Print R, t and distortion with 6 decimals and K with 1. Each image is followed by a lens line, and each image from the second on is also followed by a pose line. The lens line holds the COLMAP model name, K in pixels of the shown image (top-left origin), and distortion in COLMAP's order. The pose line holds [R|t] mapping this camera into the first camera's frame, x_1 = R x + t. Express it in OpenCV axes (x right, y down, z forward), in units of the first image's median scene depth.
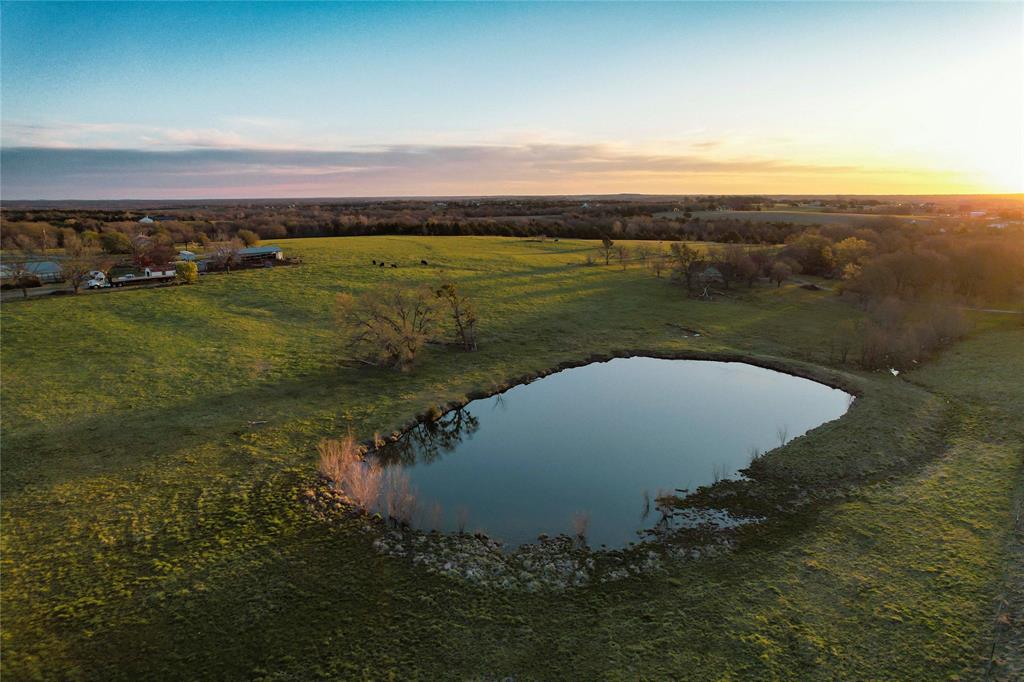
lens RADIAL K [[656.7, 0, 510.4], [0, 656.7, 341.9], [0, 0, 1]] dist [-0.075990, 0.068566]
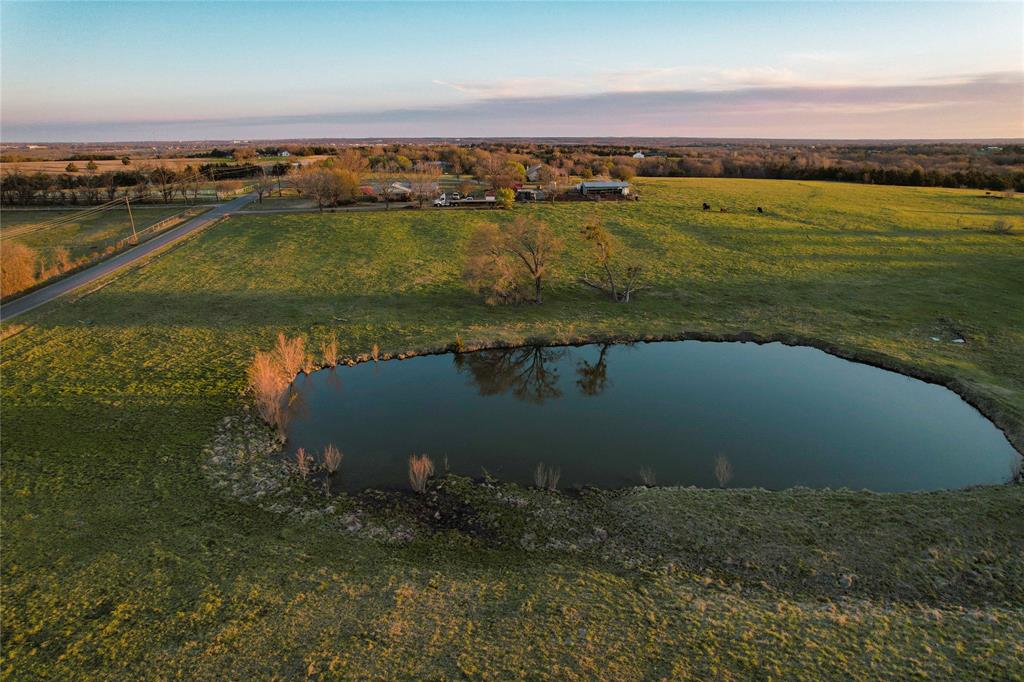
lens RADIAL K [[656.7, 0, 511.5], [0, 656.7, 342.0], [0, 0, 1]] dist [-0.075990, 0.068566]
pose [[0.721959, 0.209181, -0.659559, 0.504514], [-0.150896, 0.977864, 0.144959, -0.046607], [0.675281, -0.005130, 0.737542, 0.244985]]
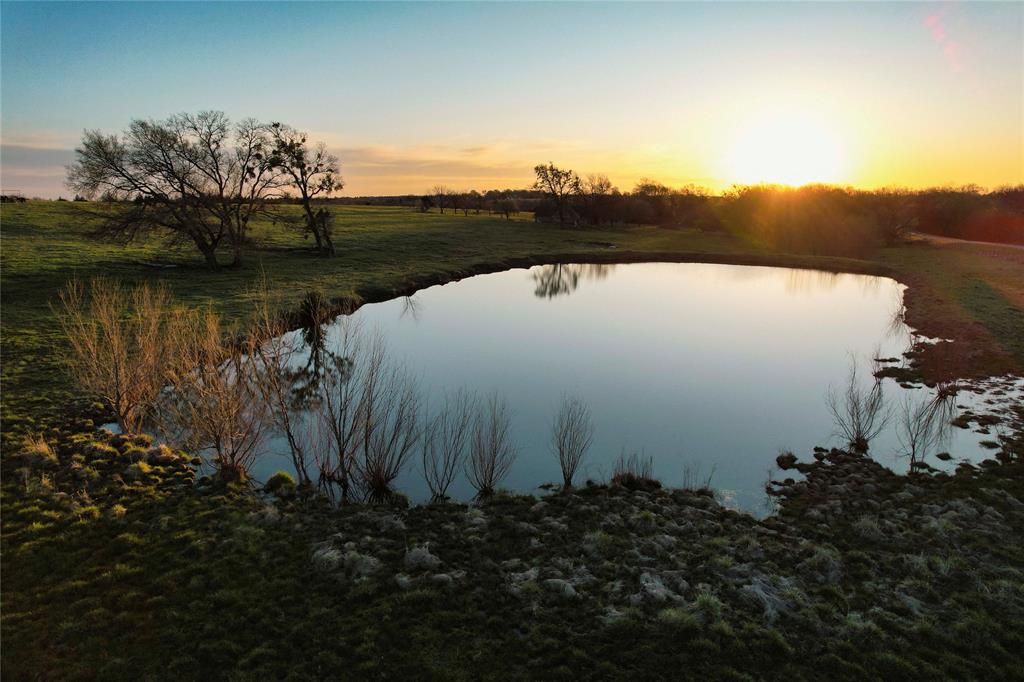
lens RADIAL K [[656.7, 0, 508.1], [0, 656.7, 342.6], [0, 0, 1]] dist [-0.075990, 0.068566]
pose [[0.945641, -0.065222, 0.318607, -0.109916], [0.069211, 0.997601, -0.001205, 0.116460], [-0.317764, 0.023191, 0.947886, 0.369614]]
